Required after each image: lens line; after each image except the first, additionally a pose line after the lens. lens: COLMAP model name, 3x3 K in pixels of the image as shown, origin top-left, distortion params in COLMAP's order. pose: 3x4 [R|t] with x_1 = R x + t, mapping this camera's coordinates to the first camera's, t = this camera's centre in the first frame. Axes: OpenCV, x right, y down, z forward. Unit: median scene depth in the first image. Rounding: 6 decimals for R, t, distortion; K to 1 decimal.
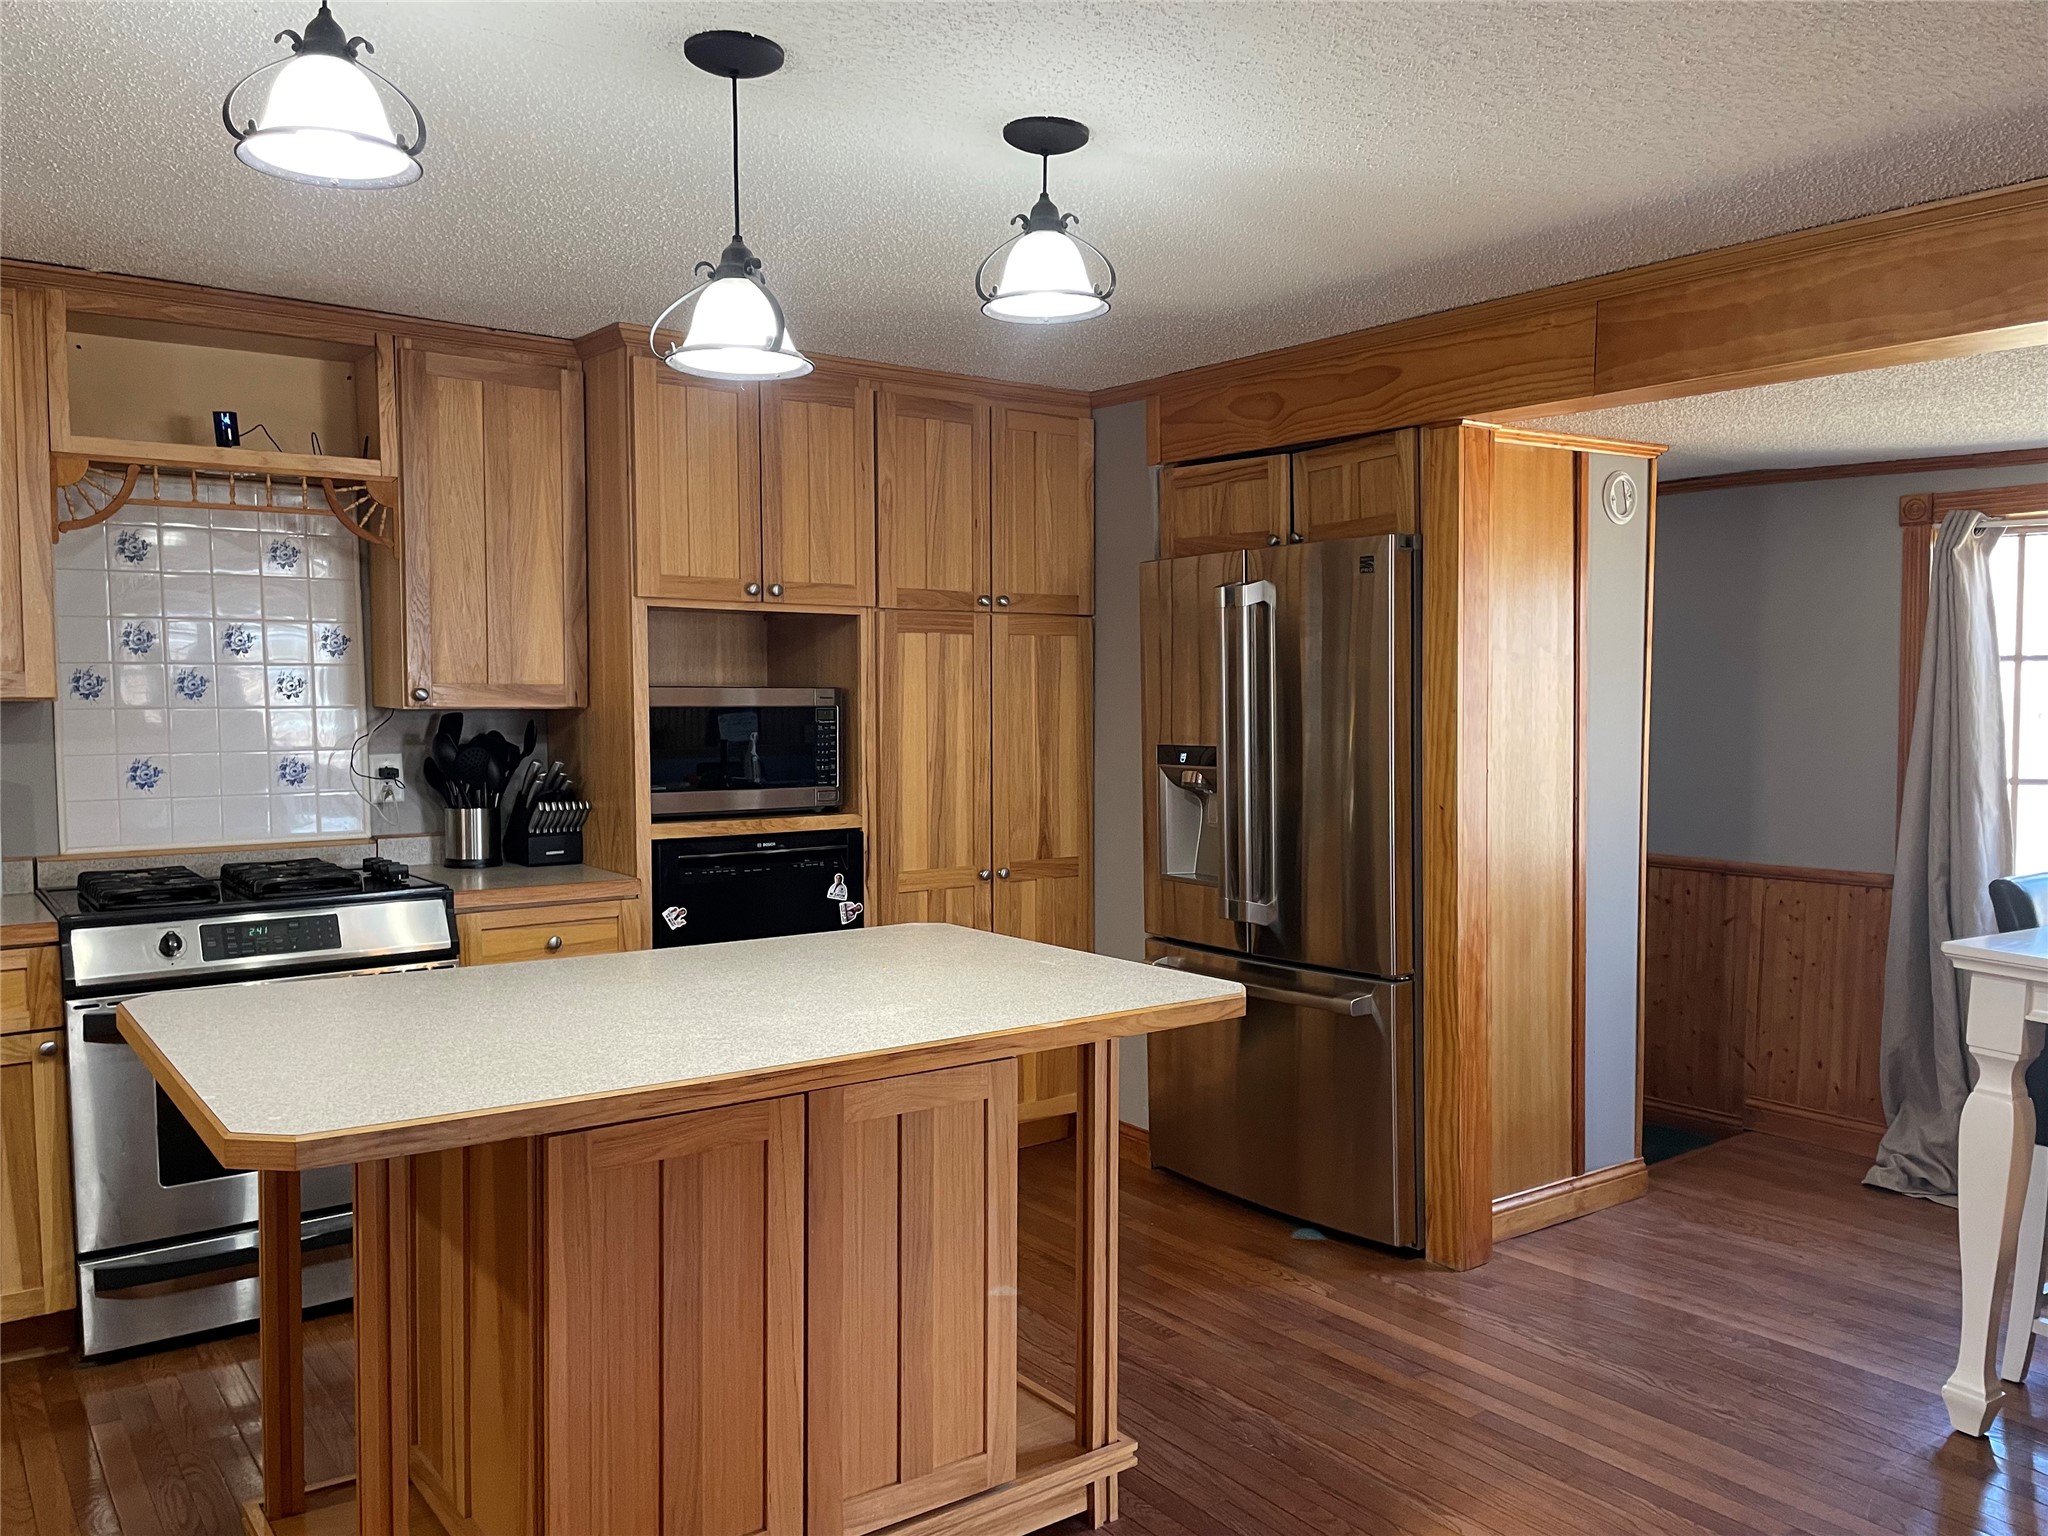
lens RADIAL K [[1543.5, 0, 1025.9], [0, 1543.5, 785.7], [0, 0, 1]] dist [0.098994, -0.128248]
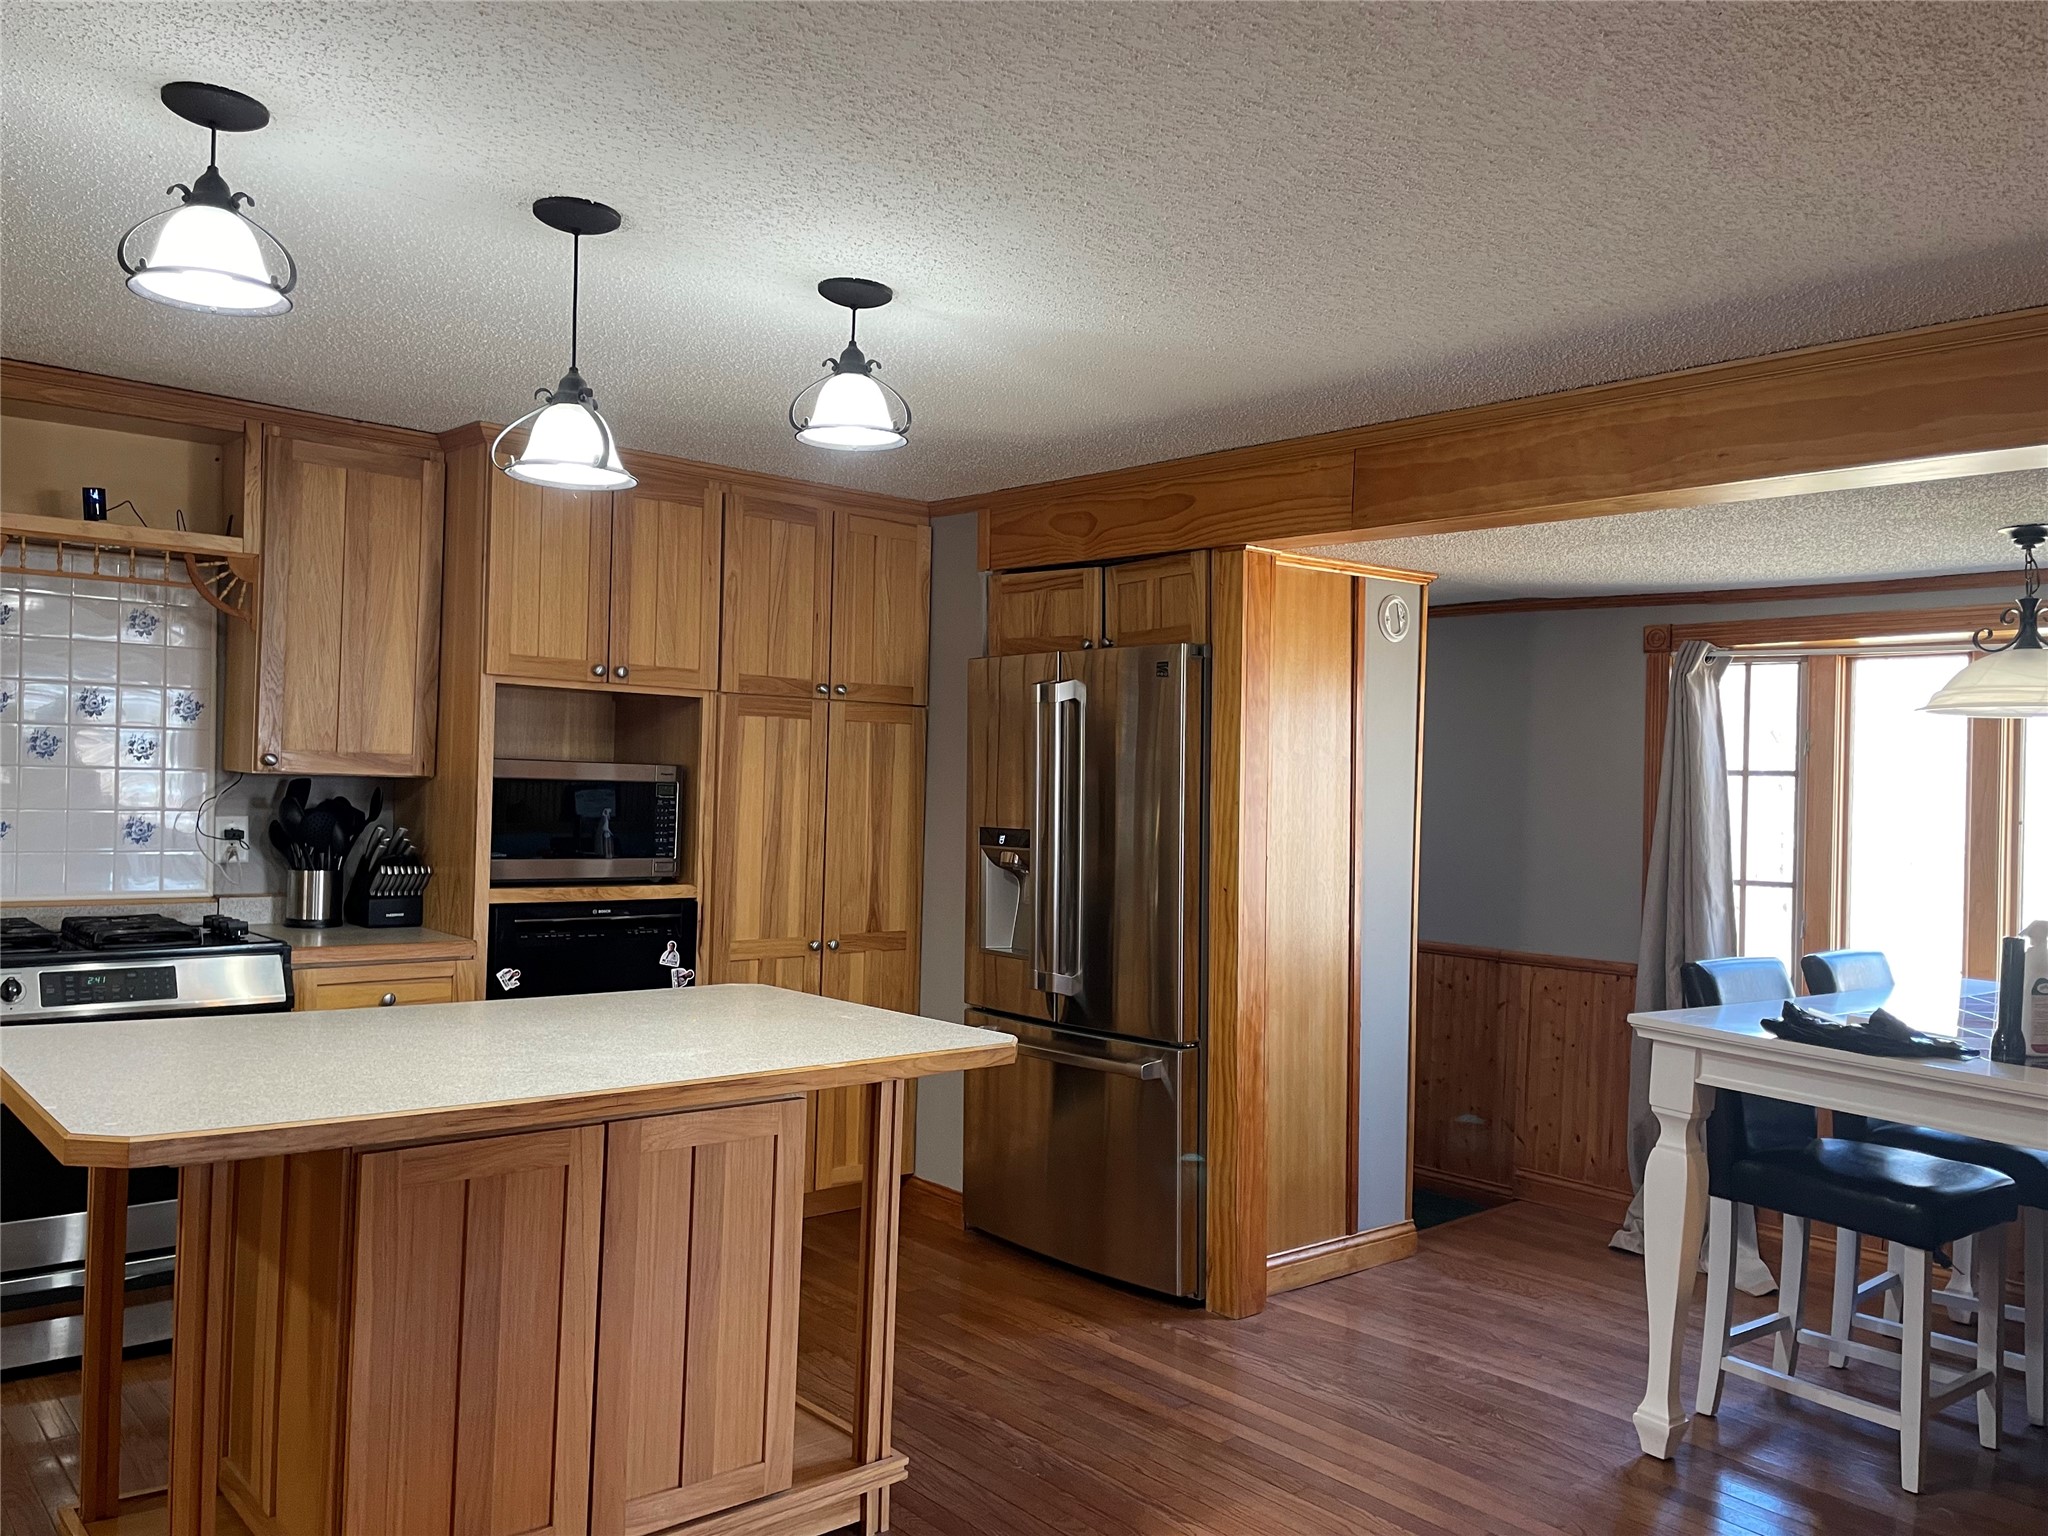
lens RADIAL K [[1543.5, 0, 1023.2], [0, 1543.5, 785.8], [0, 0, 1]] dist [0.098994, -0.128248]
pose [[0.996655, 0.029670, 0.076149, 0.041080], [-0.025132, 0.997890, -0.059873, 0.010504], [-0.077765, 0.057759, 0.995297, -0.095441]]
